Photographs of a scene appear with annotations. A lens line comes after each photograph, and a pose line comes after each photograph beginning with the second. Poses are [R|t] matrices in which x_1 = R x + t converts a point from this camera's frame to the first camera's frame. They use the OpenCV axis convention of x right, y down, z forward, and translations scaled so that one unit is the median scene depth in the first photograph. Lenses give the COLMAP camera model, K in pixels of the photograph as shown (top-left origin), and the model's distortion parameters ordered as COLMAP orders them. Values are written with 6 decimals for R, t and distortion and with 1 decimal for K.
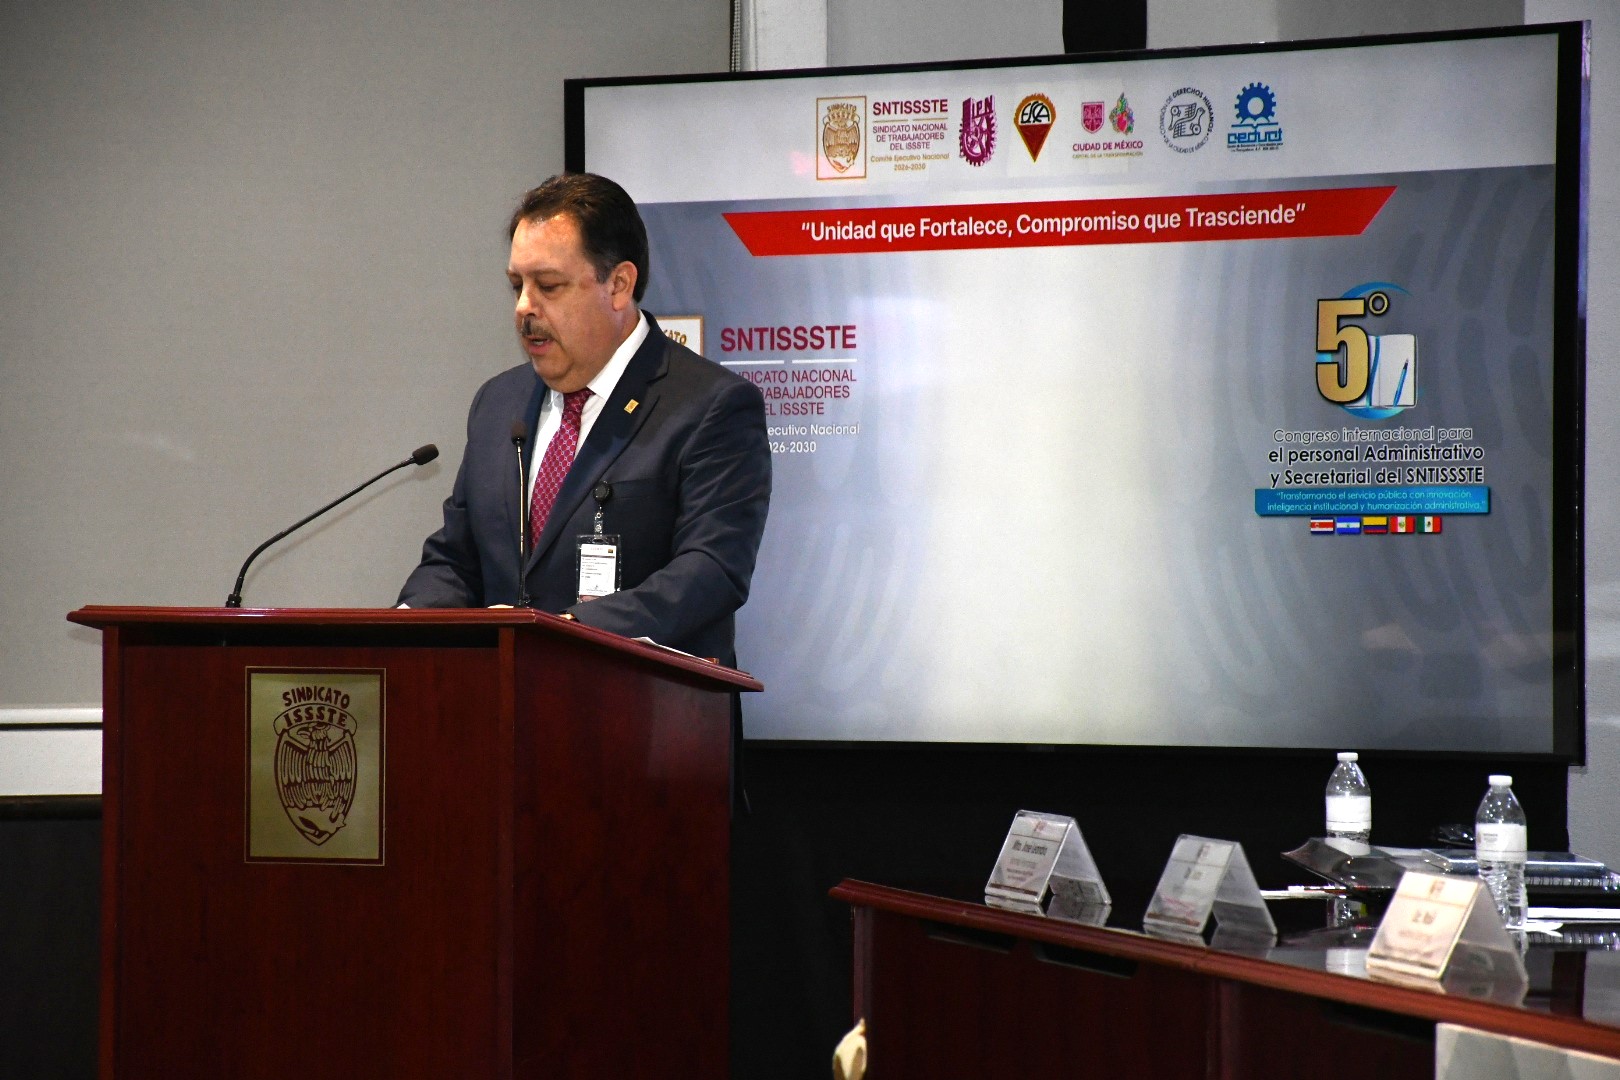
lens RADIAL K [[8283.9, 0, 824.7], [0, 8283.9, 547.7], [0, 0, 1]] dist [2.239227, 0.000000]
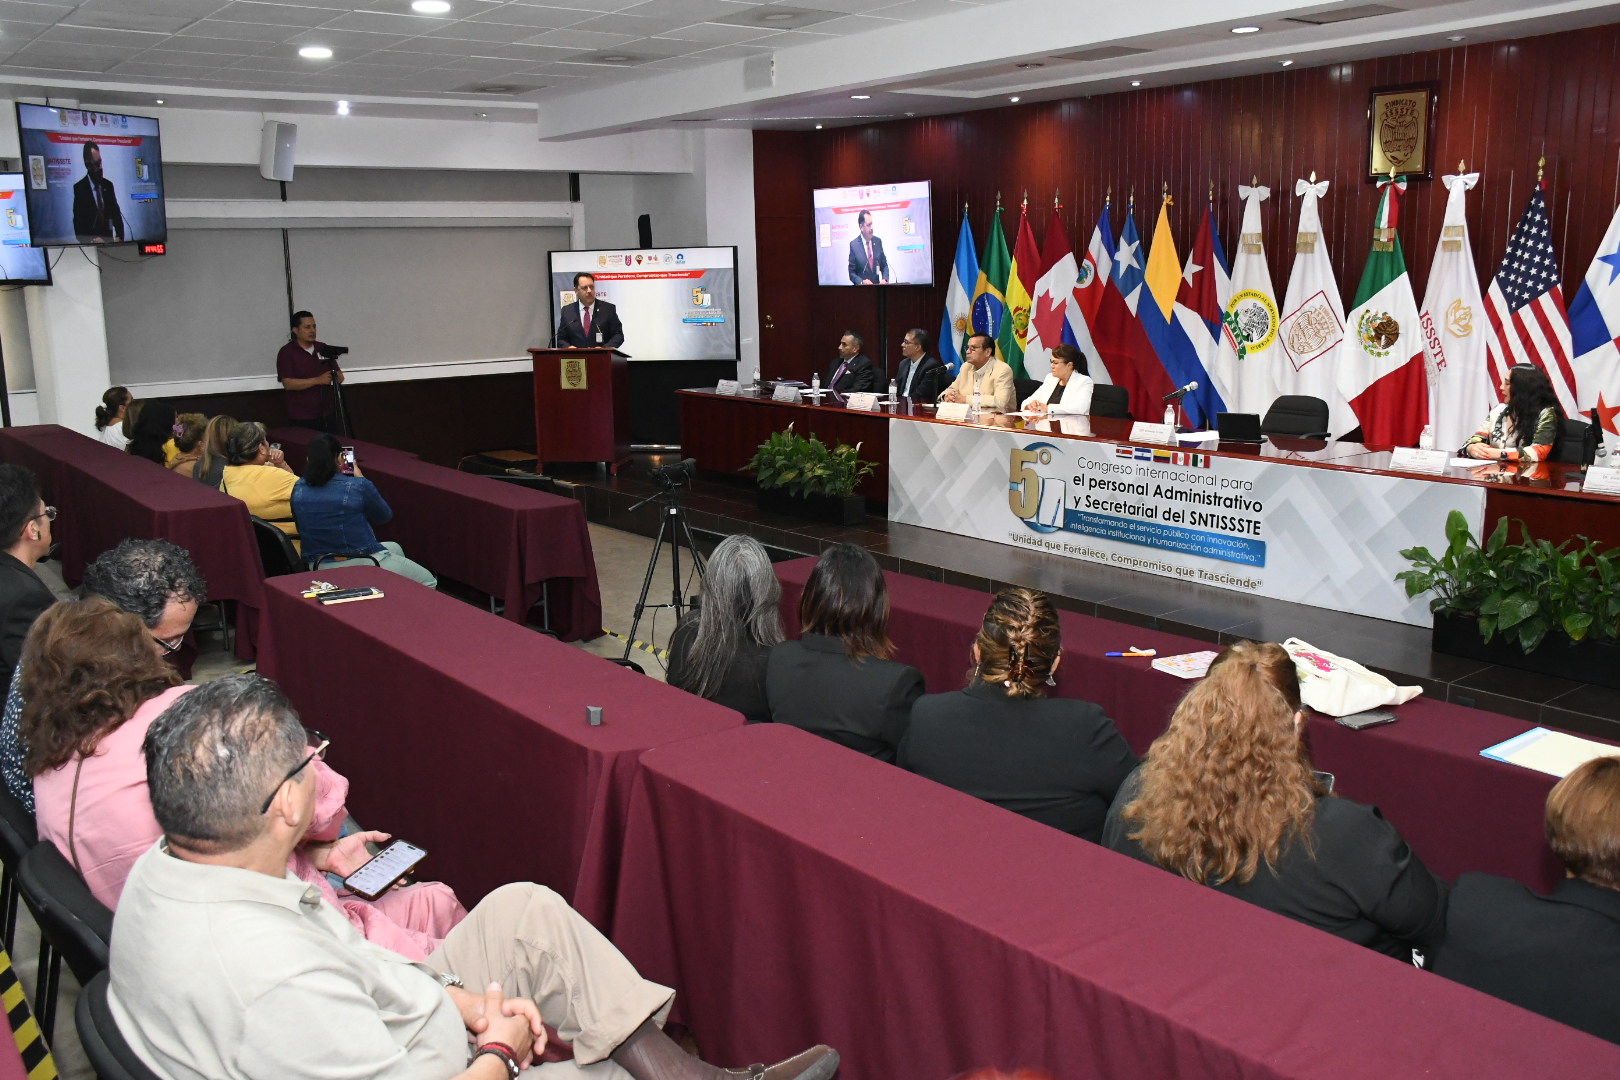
lens RADIAL K [[1423.7, 0, 803.8], [0, 1423.7, 544.1], [0, 0, 1]] dist [-0.107552, 0.155412]
pose [[0.907935, -0.099166, 0.407210, -0.319615], [0.019244, 0.980444, 0.195856, -0.048425], [-0.418669, -0.169988, 0.892087, -0.020266]]
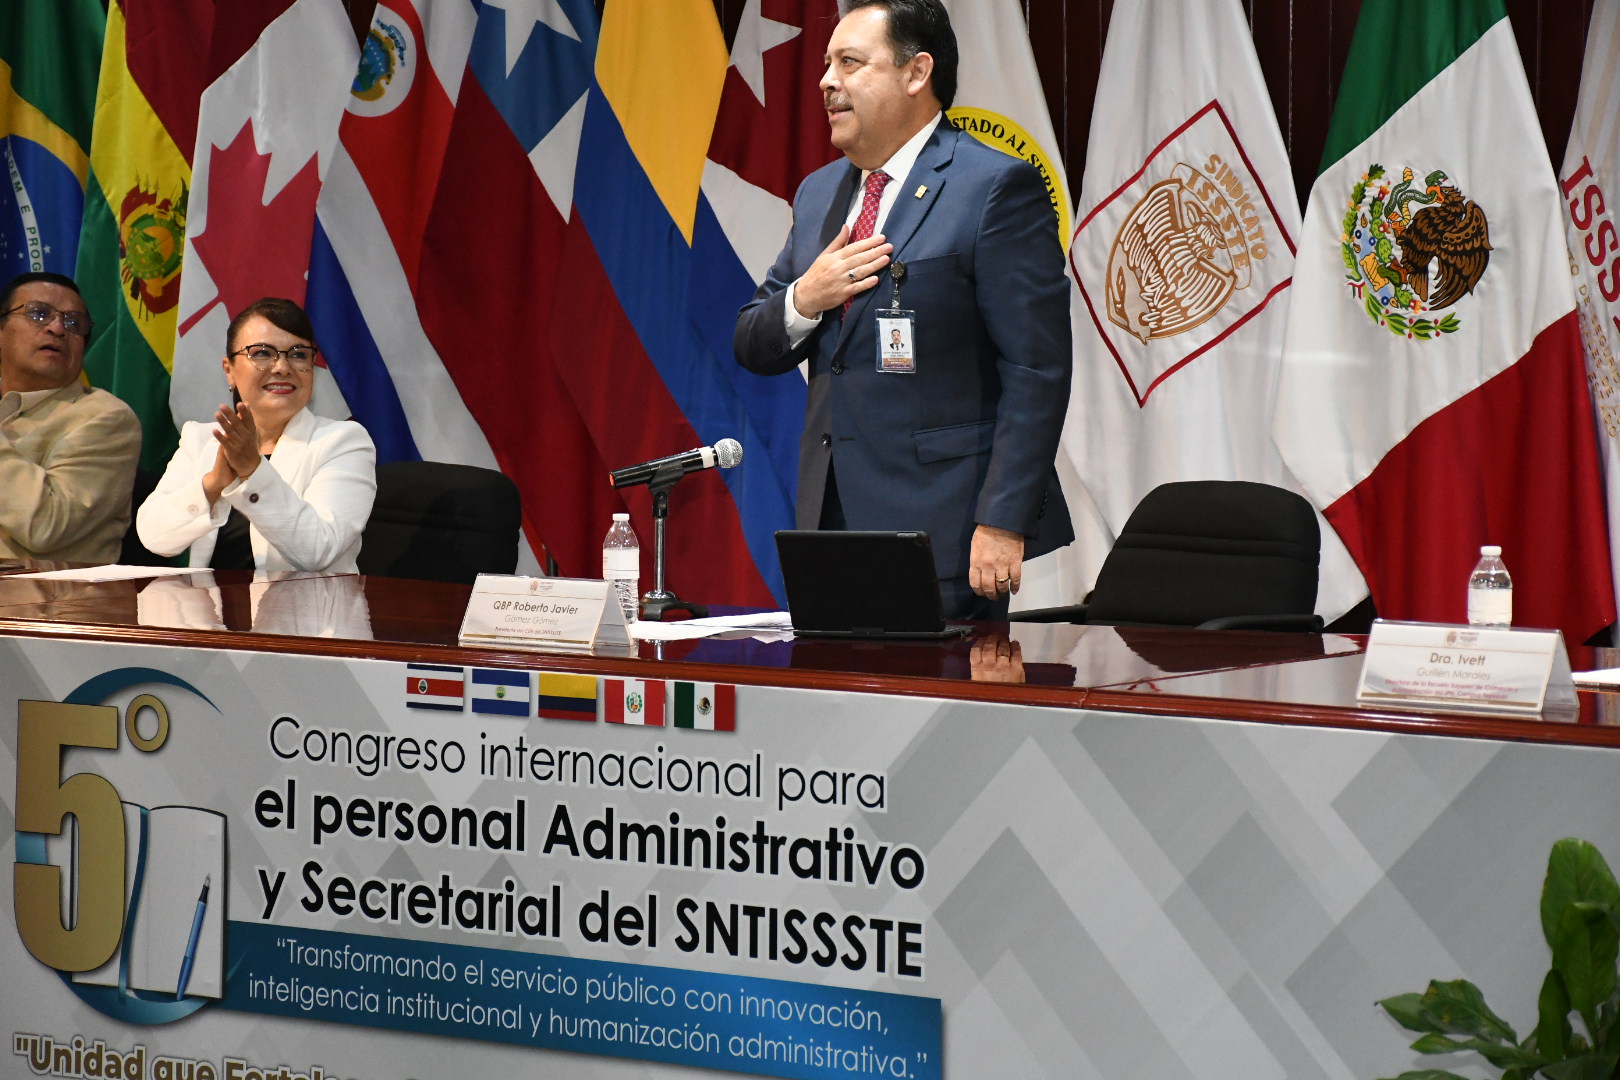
lens RADIAL K [[5428.0, 0, 809.3], [0, 5428.0, 557.9], [0, 0, 1]] dist [1.195661, 0.000000]
pose [[0.796095, -0.061901, 0.601997, -0.276510], [0.016129, 0.996572, 0.081144, -0.028022], [-0.604956, -0.054889, 0.794364, -0.044191]]
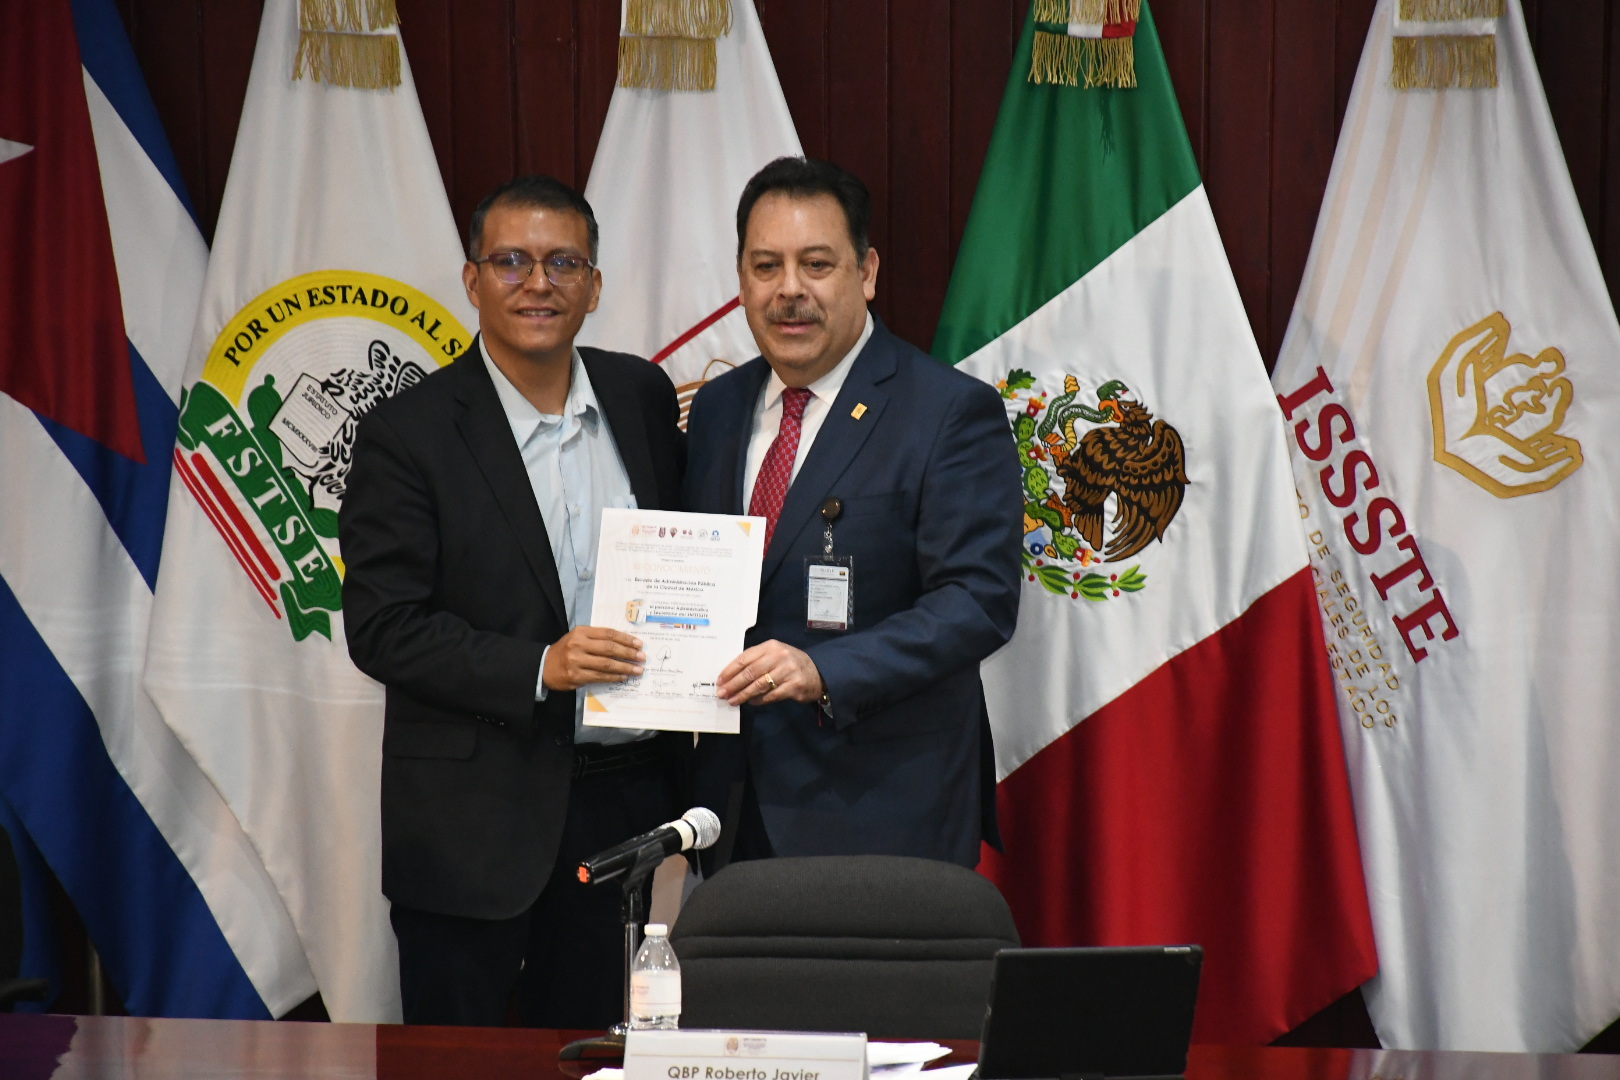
lens RADIAL K [[9157.4, 0, 799.7], [0, 9157.4, 571.5], [0, 0, 1]] dist [2.747135, 0.000000]
pose [[0.402468, -0.087144, 0.911277, -0.652682], [0.002759, 0.995570, 0.093987, -0.091312], [-0.915430, -0.035313, 0.400926, 0.167521]]
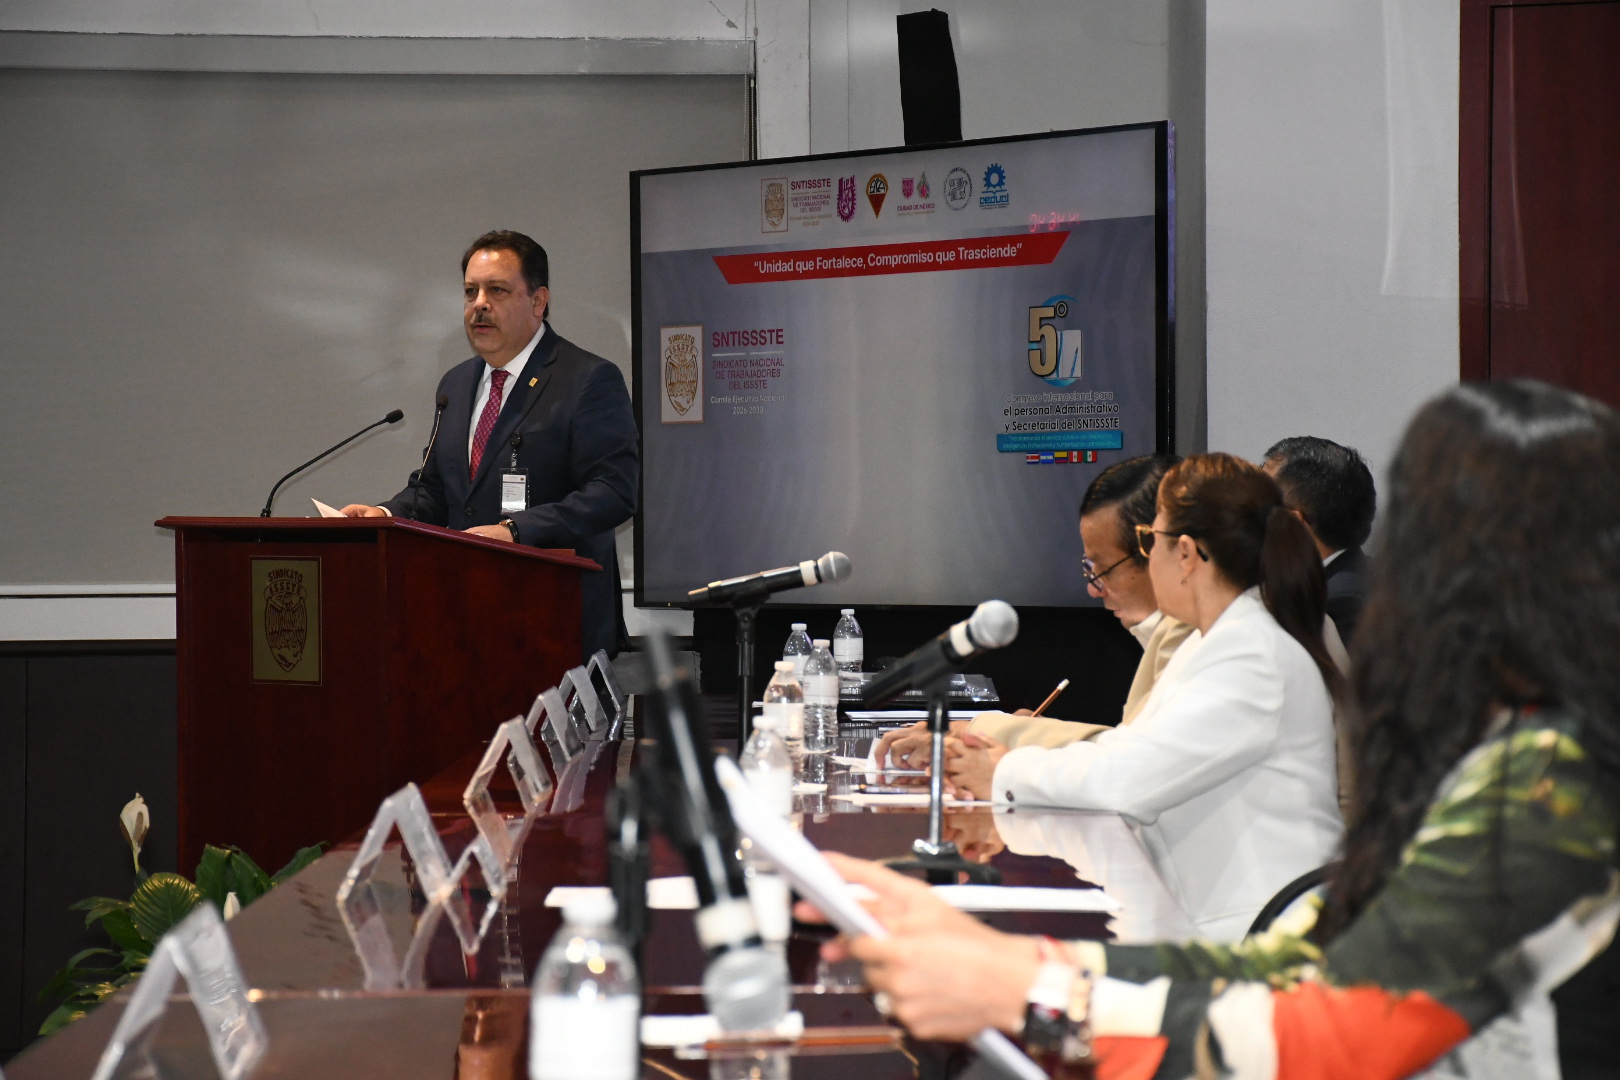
lens RADIAL K [[5178.2, 0, 797.2], [0, 5178.2, 535.4], [0, 0, 1]] dist [1.033902, 0.000000]
pose [[0.973582, -0.006092, -0.228256, 0.231369], [0.008390, 0.999923, 0.009100, 0.002404], [0.228183, -0.010775, 0.973559, 0.083041]]
